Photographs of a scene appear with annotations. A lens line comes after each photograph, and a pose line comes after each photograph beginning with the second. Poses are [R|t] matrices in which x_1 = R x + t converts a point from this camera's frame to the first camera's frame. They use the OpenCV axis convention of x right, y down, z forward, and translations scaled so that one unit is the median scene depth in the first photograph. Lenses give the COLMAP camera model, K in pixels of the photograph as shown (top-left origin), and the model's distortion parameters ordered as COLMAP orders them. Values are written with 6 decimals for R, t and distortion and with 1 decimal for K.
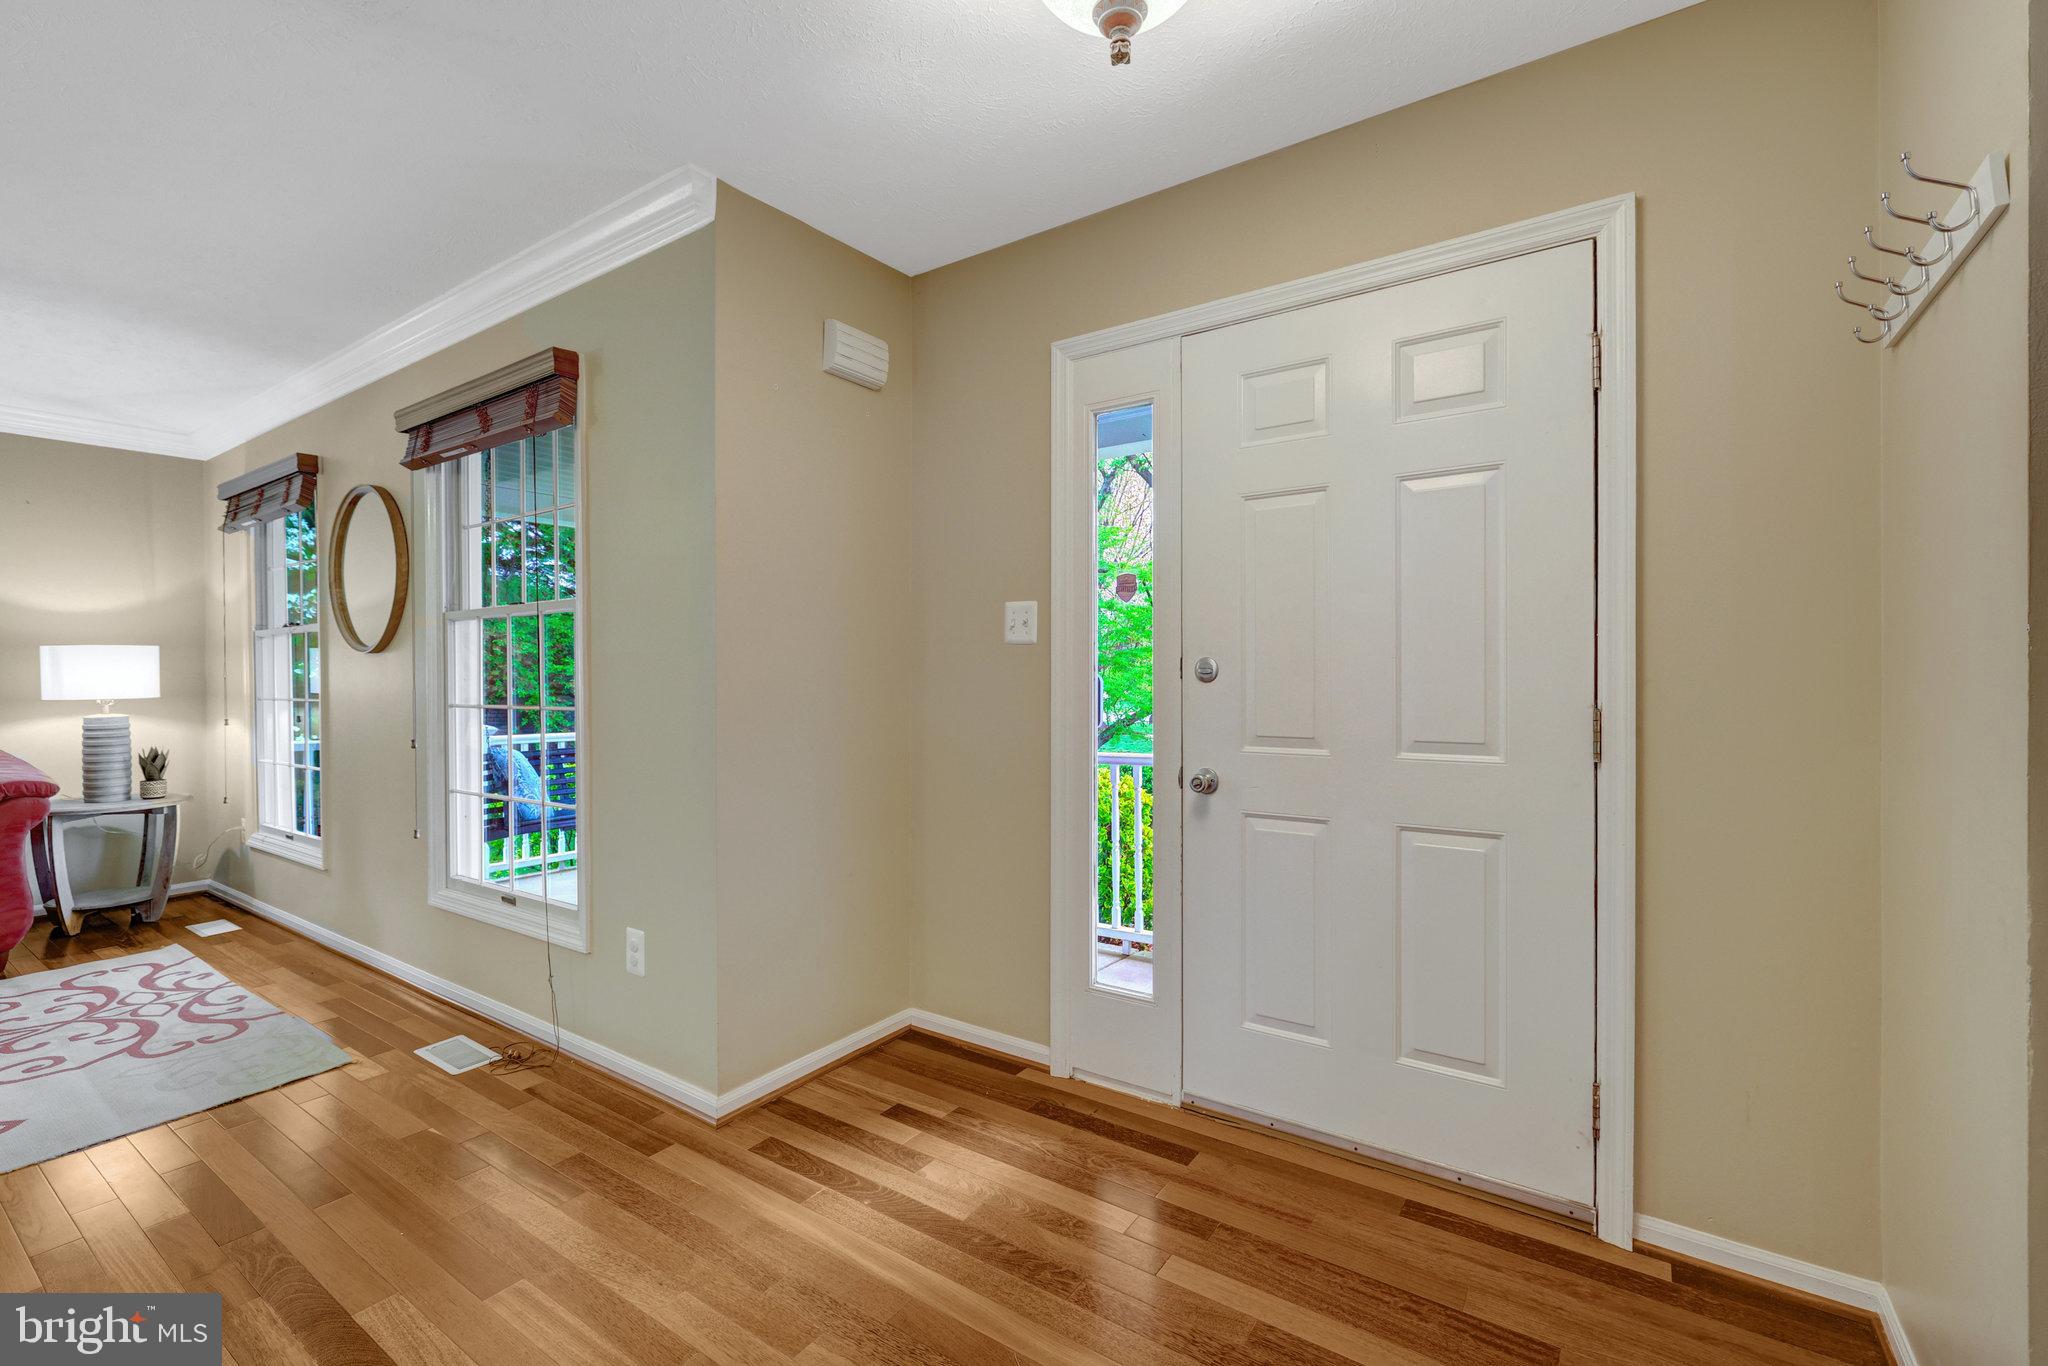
lens RADIAL K [[878.3, 0, 1013.7], [0, 878.3, 684.5], [0, 0, 1]] dist [-0.001886, 0.000795]
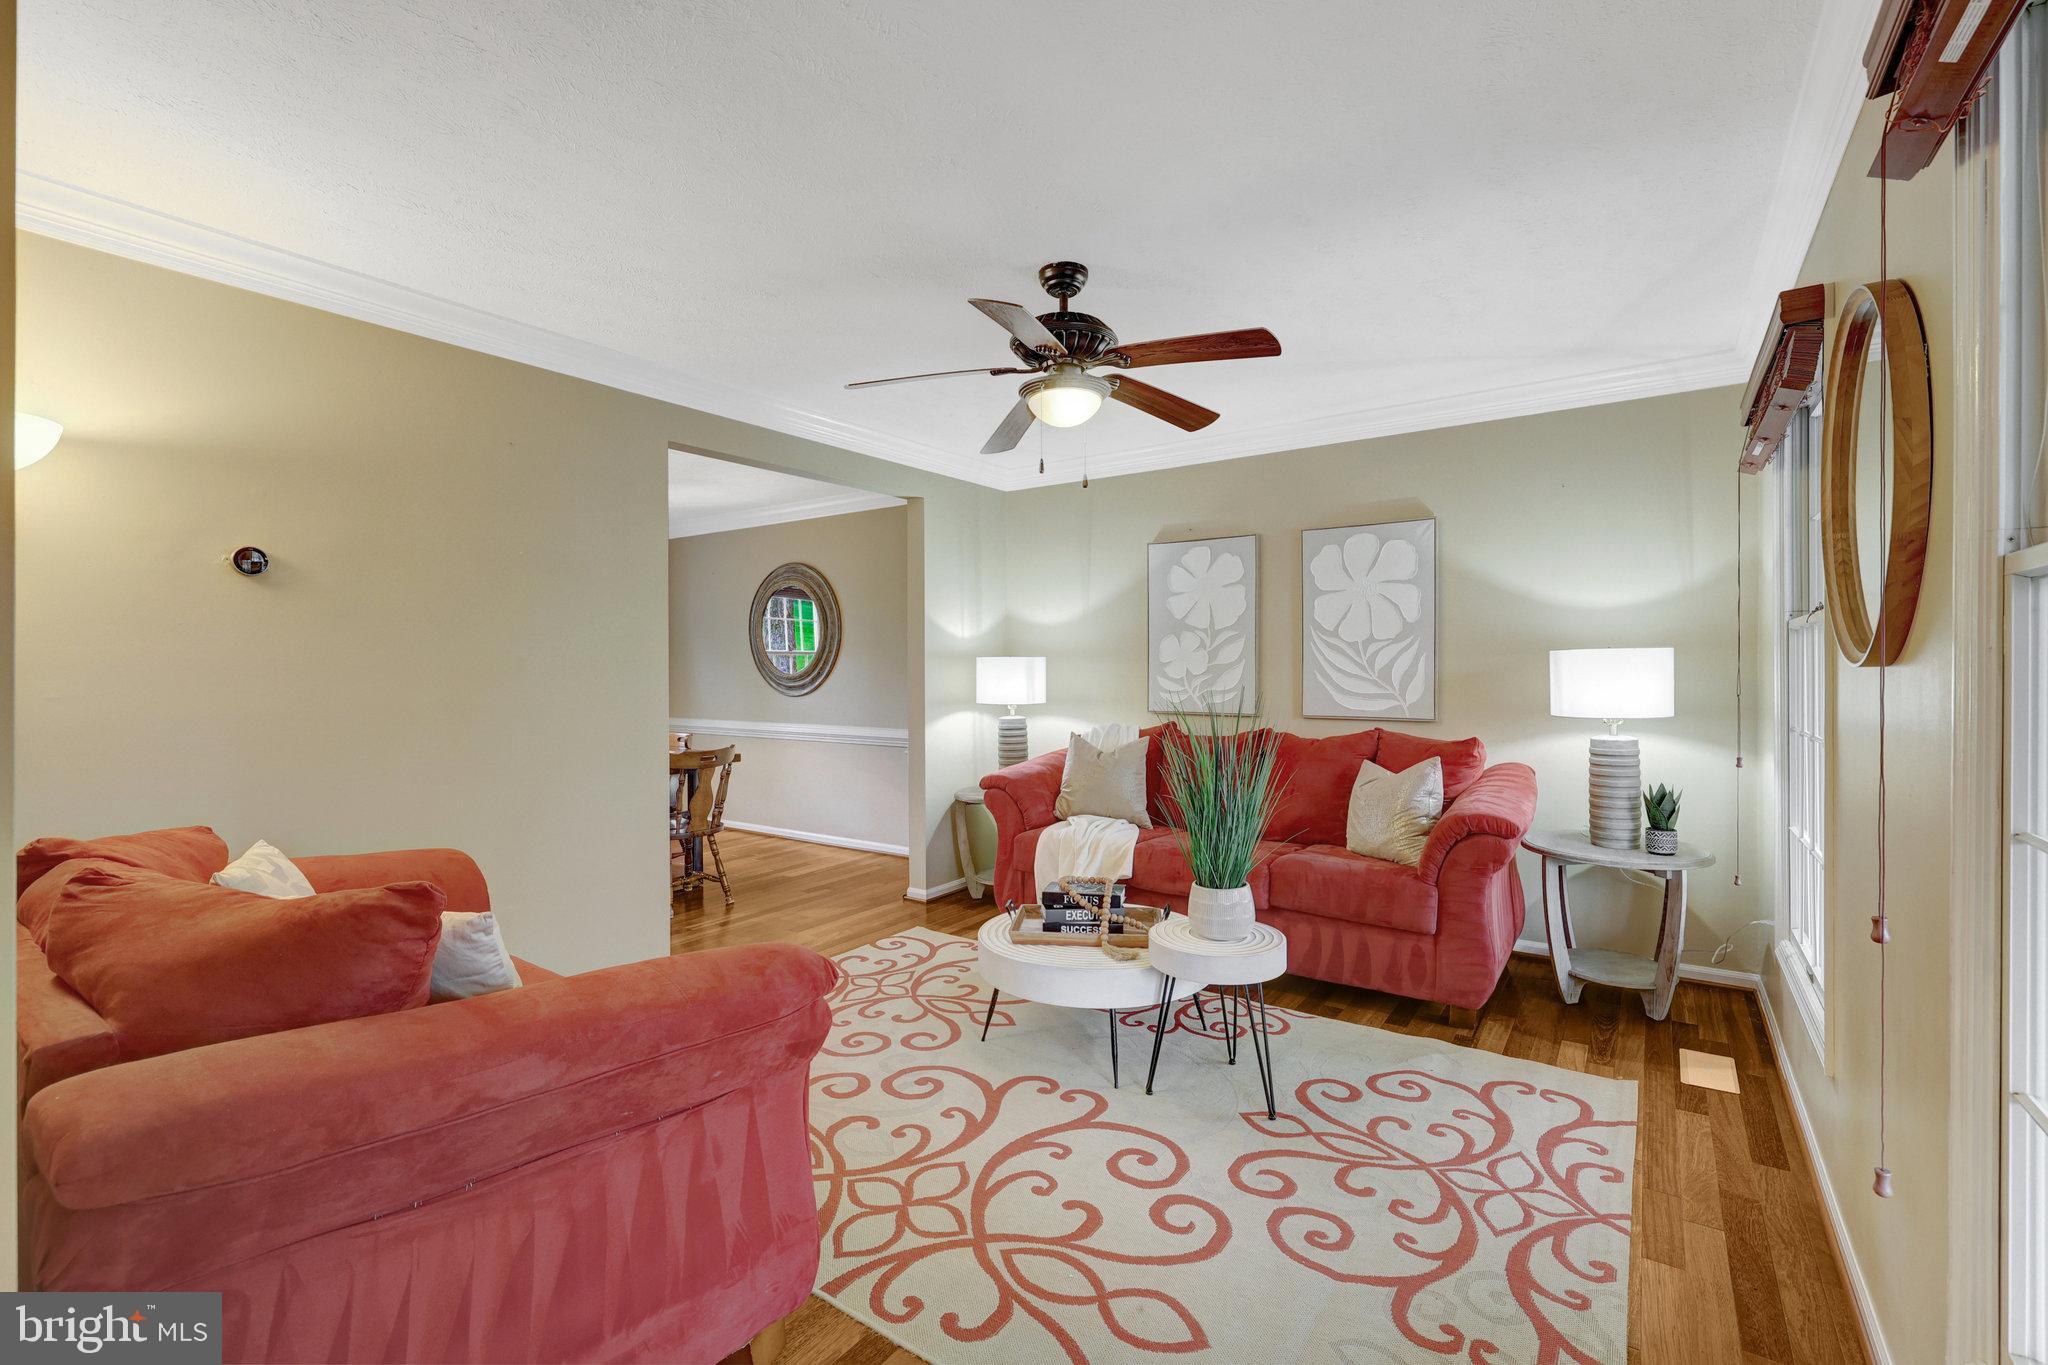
lens RADIAL K [[878.3, 0, 1035.1], [0, 878.3, 668.9], [0, 0, 1]] dist [-0.001886, 0.000795]
pose [[-0.011123, 0.004272, -0.999929, -0.240081], [-0.003549, 0.999984, 0.004312, -0.028452], [0.999932, 0.003597, -0.011108, 0.492153]]
